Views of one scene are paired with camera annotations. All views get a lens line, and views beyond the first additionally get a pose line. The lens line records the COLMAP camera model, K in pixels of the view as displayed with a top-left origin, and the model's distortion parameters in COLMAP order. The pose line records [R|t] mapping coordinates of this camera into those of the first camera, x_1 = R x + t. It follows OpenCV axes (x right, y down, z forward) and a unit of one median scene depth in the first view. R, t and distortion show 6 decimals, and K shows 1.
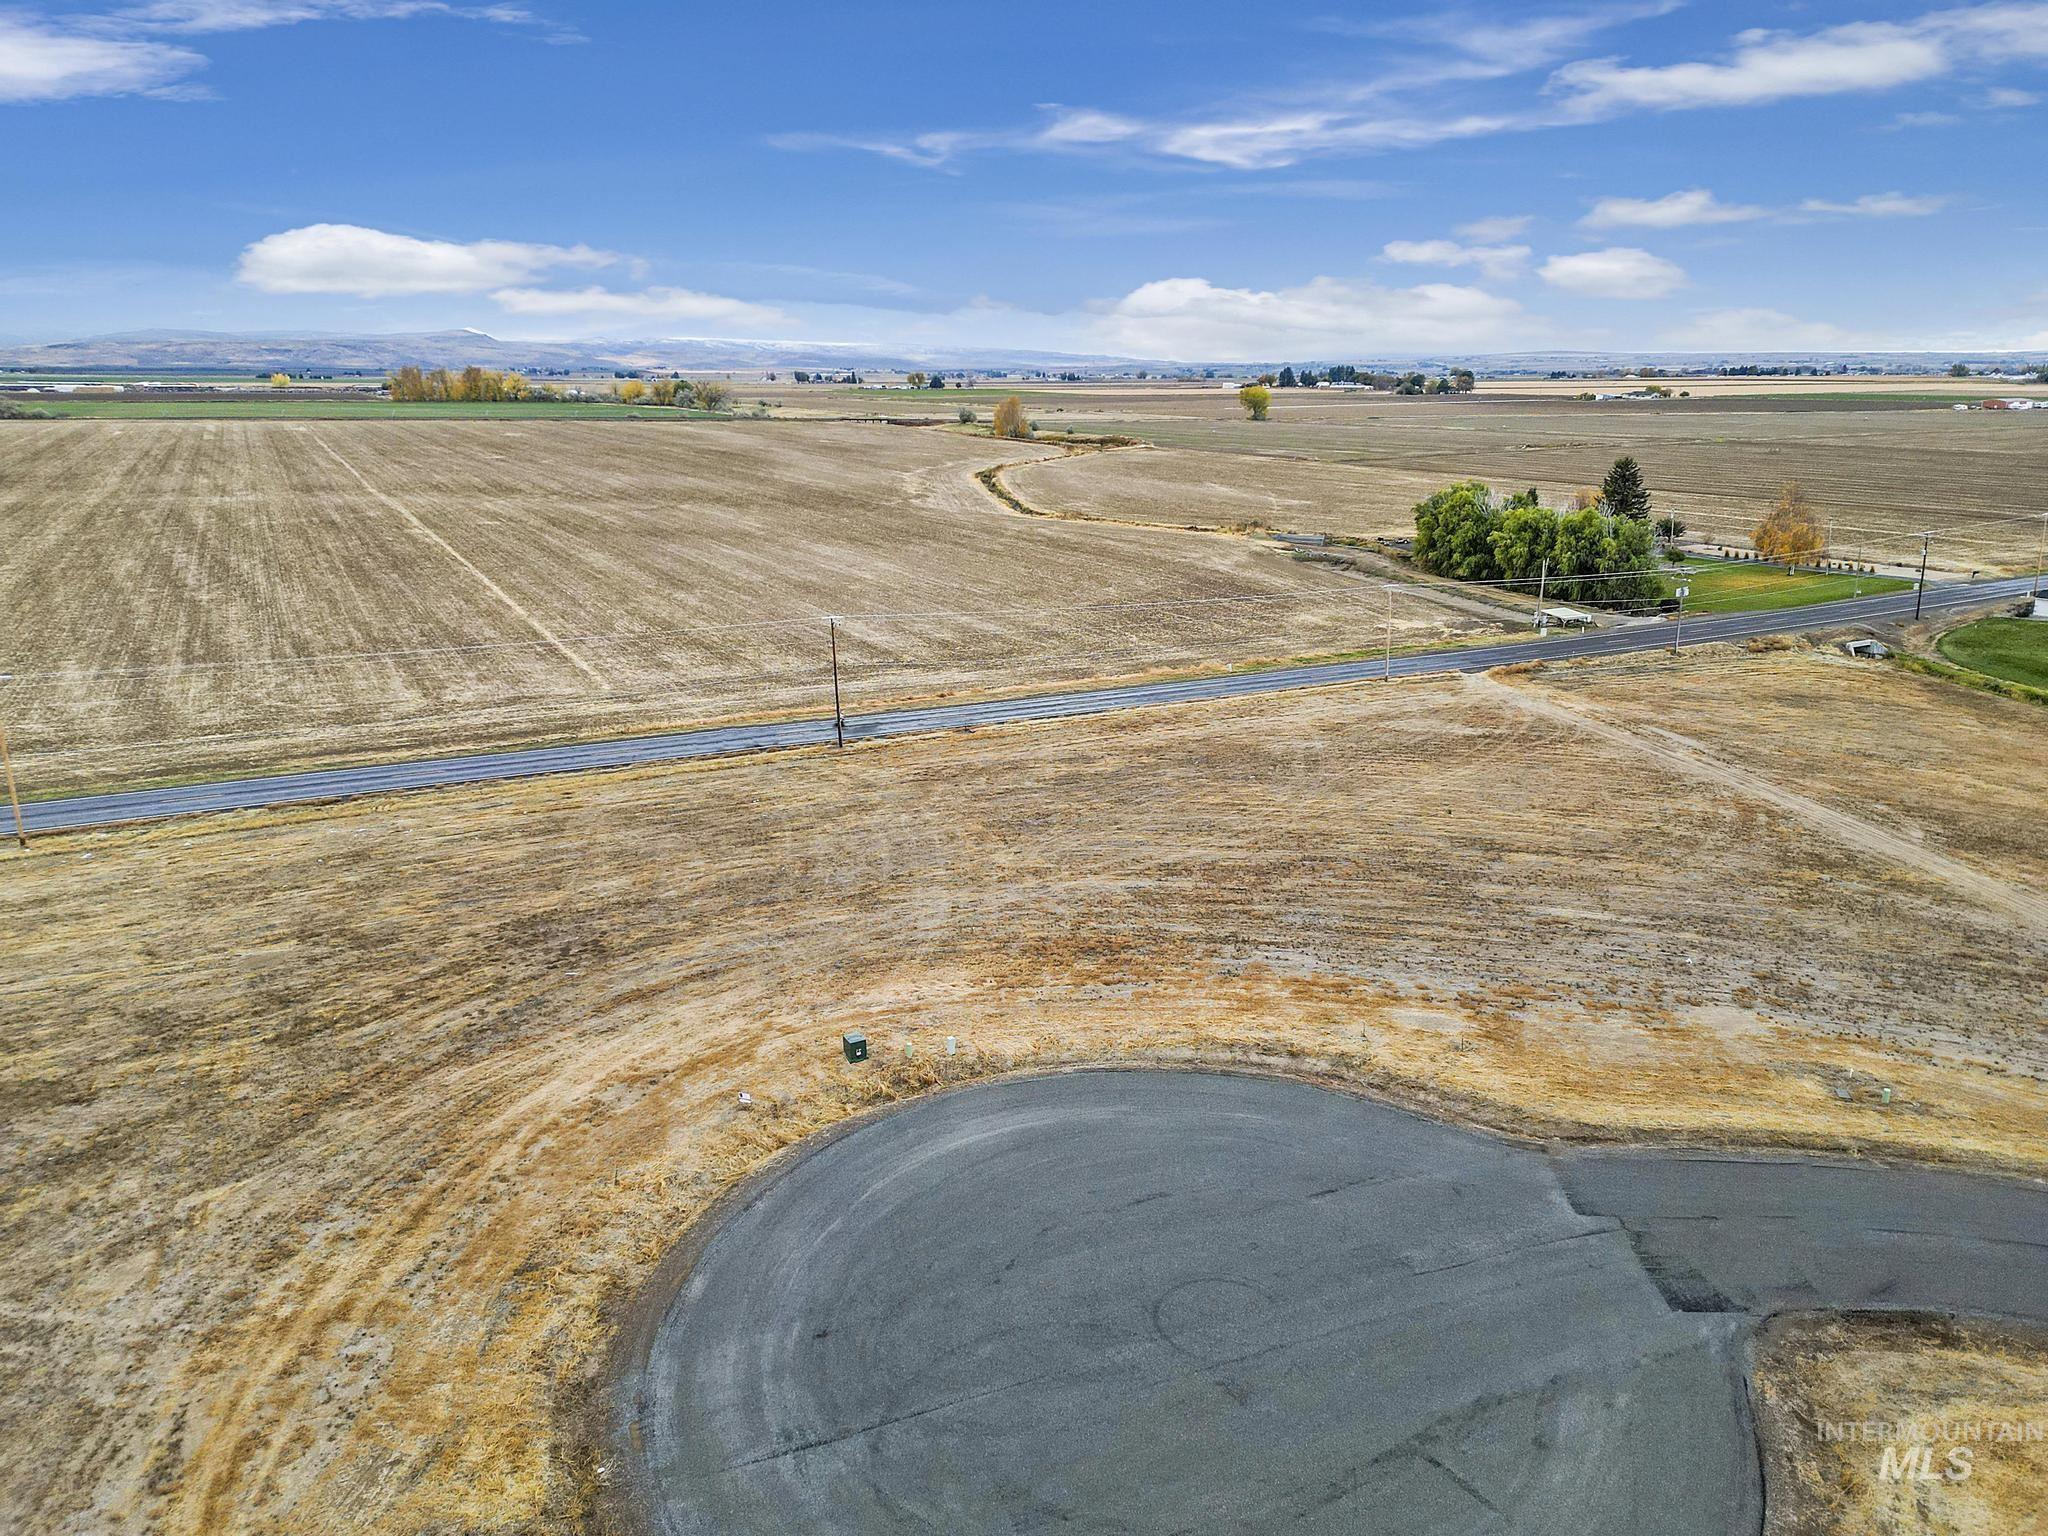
lens RADIAL K [[1415.7, 0, 1059.1], [0, 1415.7, 764.3], [0, 0, 1]] dist [0.088613, -0.080784]
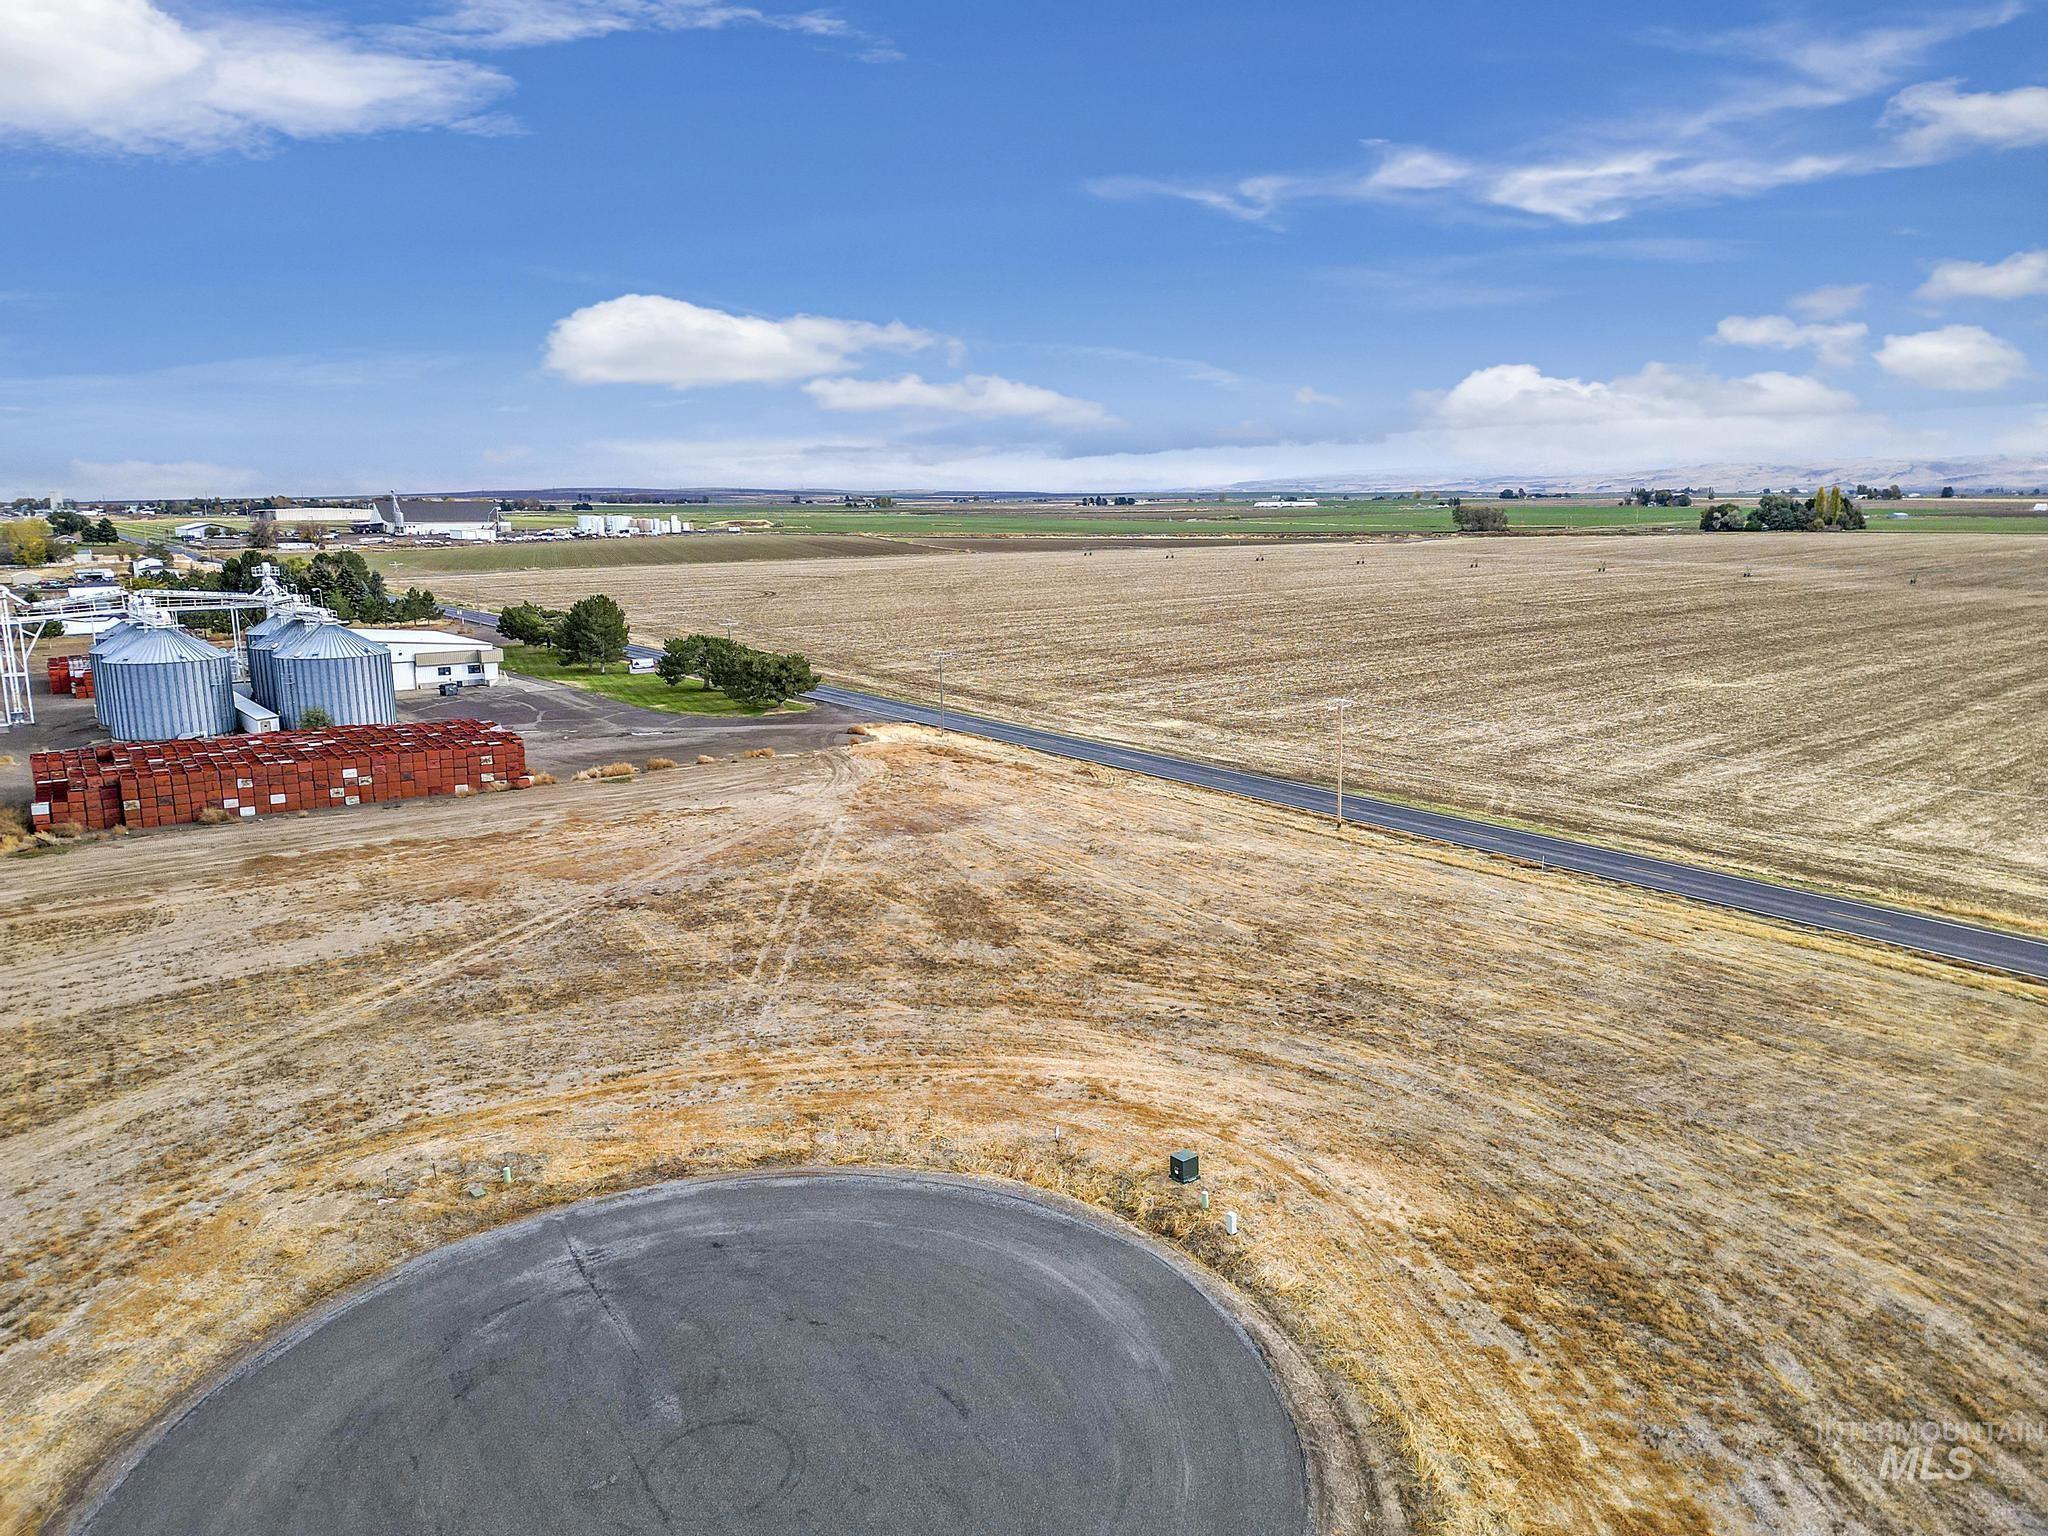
lens RADIAL K [[1419.0, 0, 1059.6], [0, 1419.0, 759.3], [0, 0, 1]] dist [0.092410, -0.089033]
pose [[0.173535, 0.176945, -0.968801, 0.616181], [-0.255182, 0.958208, 0.129302, -0.135222], [0.951193, 0.224782, 0.211436, 0.595806]]
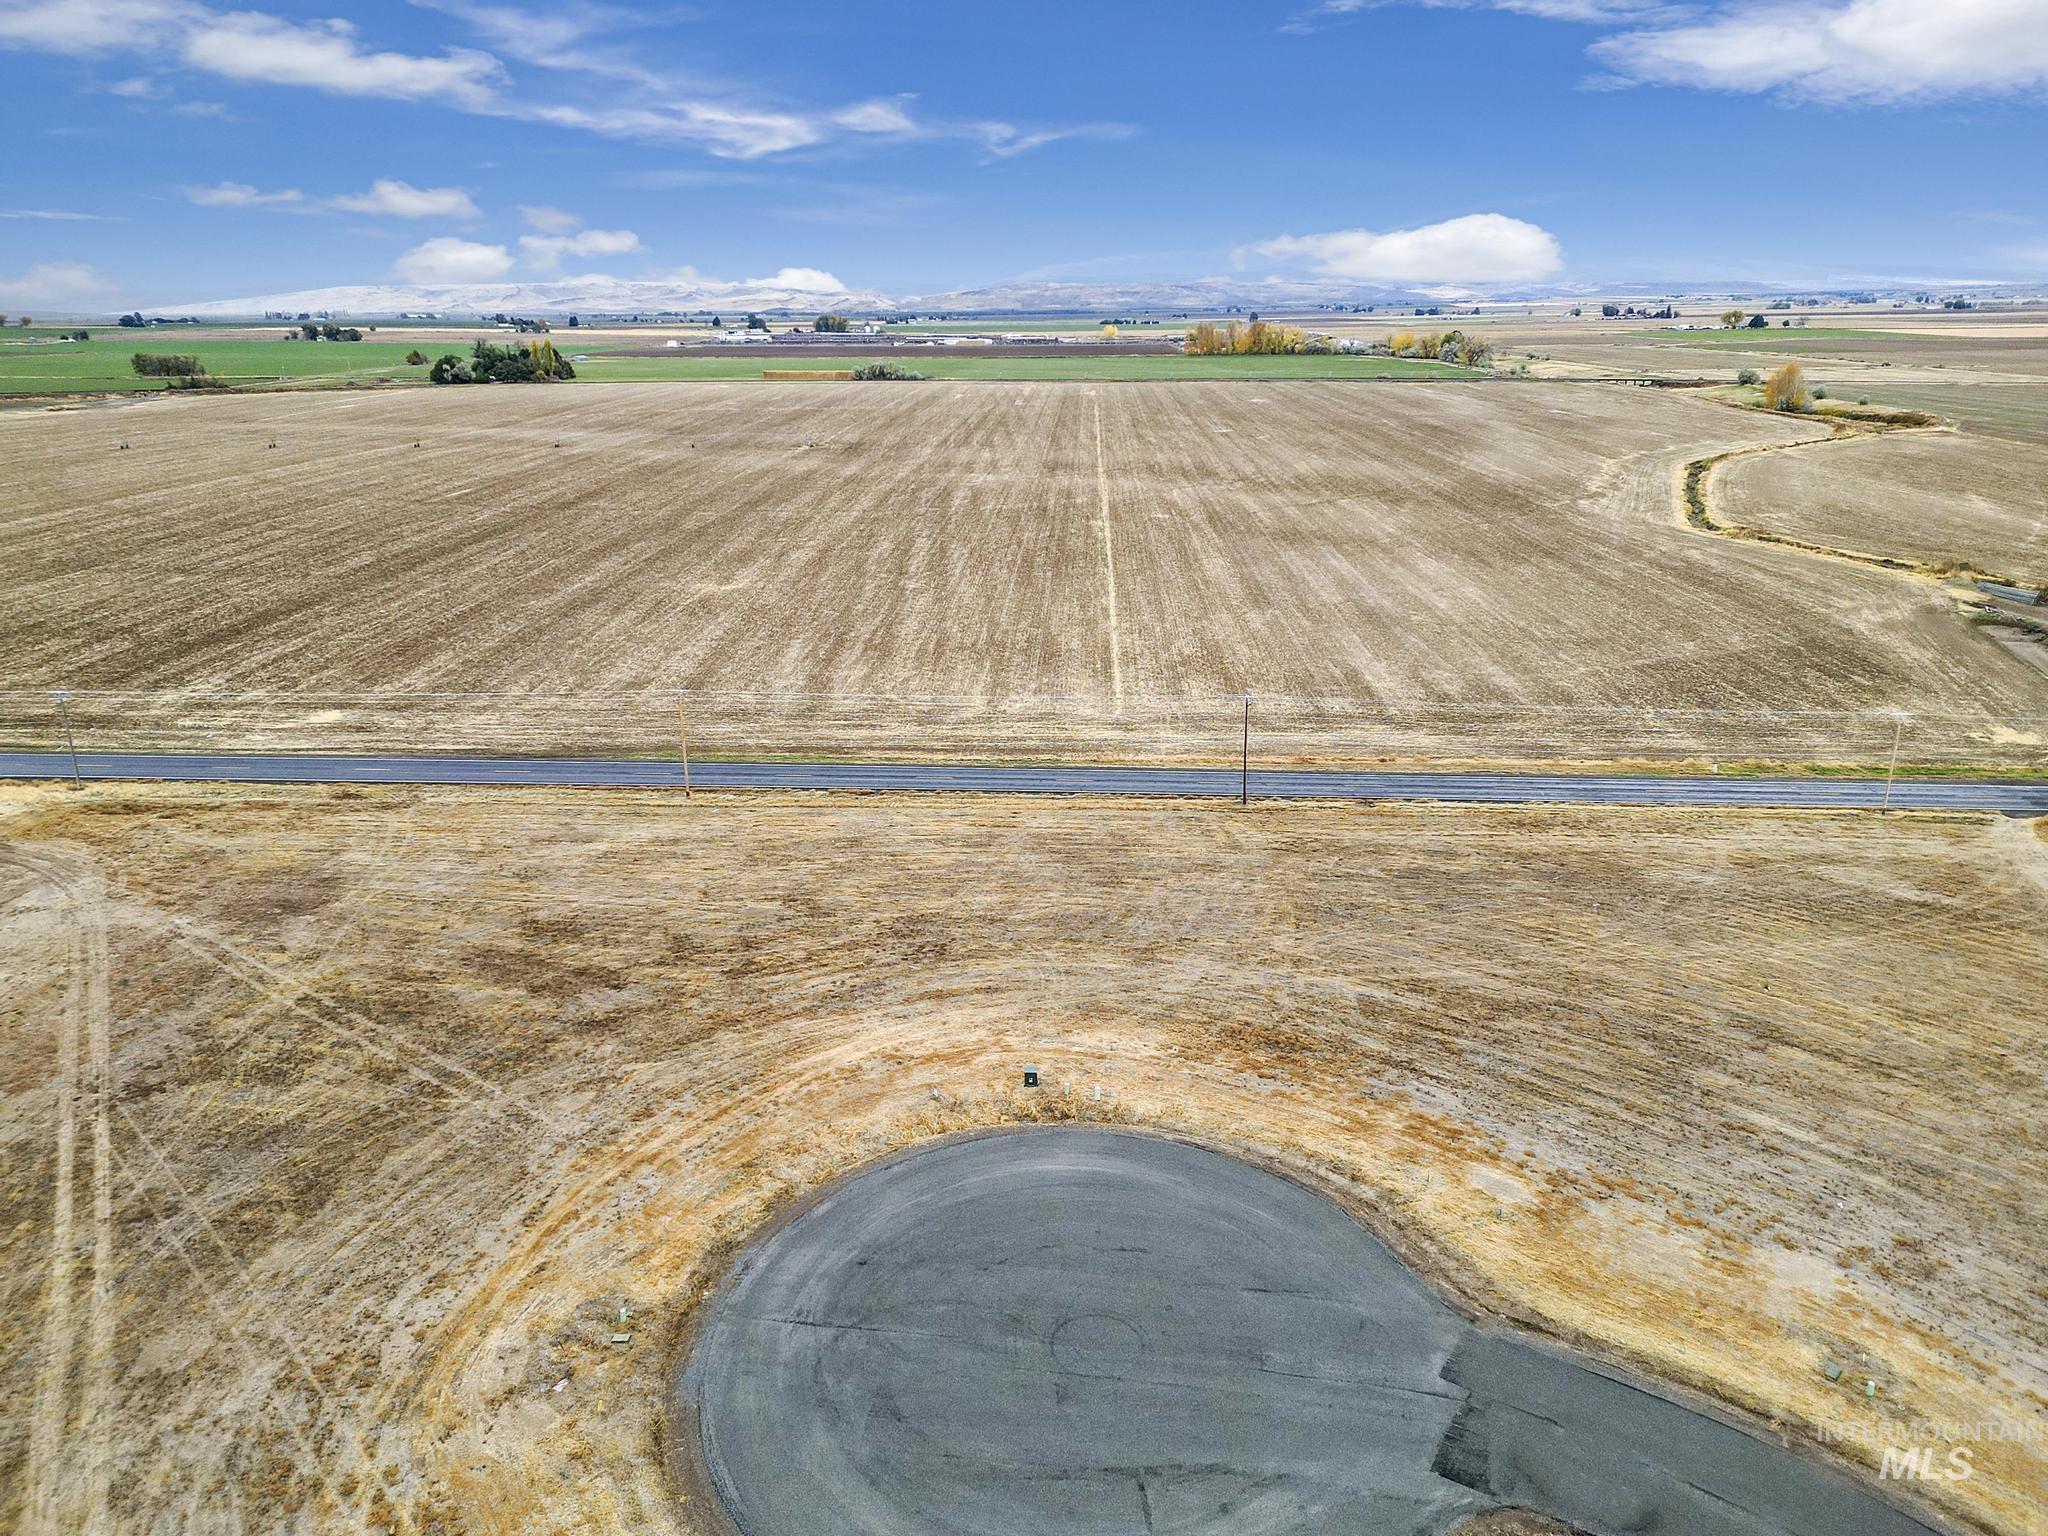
lens RADIAL K [[1421.1, 0, 1025.5], [0, 1421.1, 772.1], [0, 0, 1]] dist [0.090774, -0.089690]
pose [[0.852685, 0.153387, -0.499401, 0.436183], [-0.129141, 0.988146, 0.083003, -0.179092], [0.506213, -0.006283, 0.862386, -0.158793]]
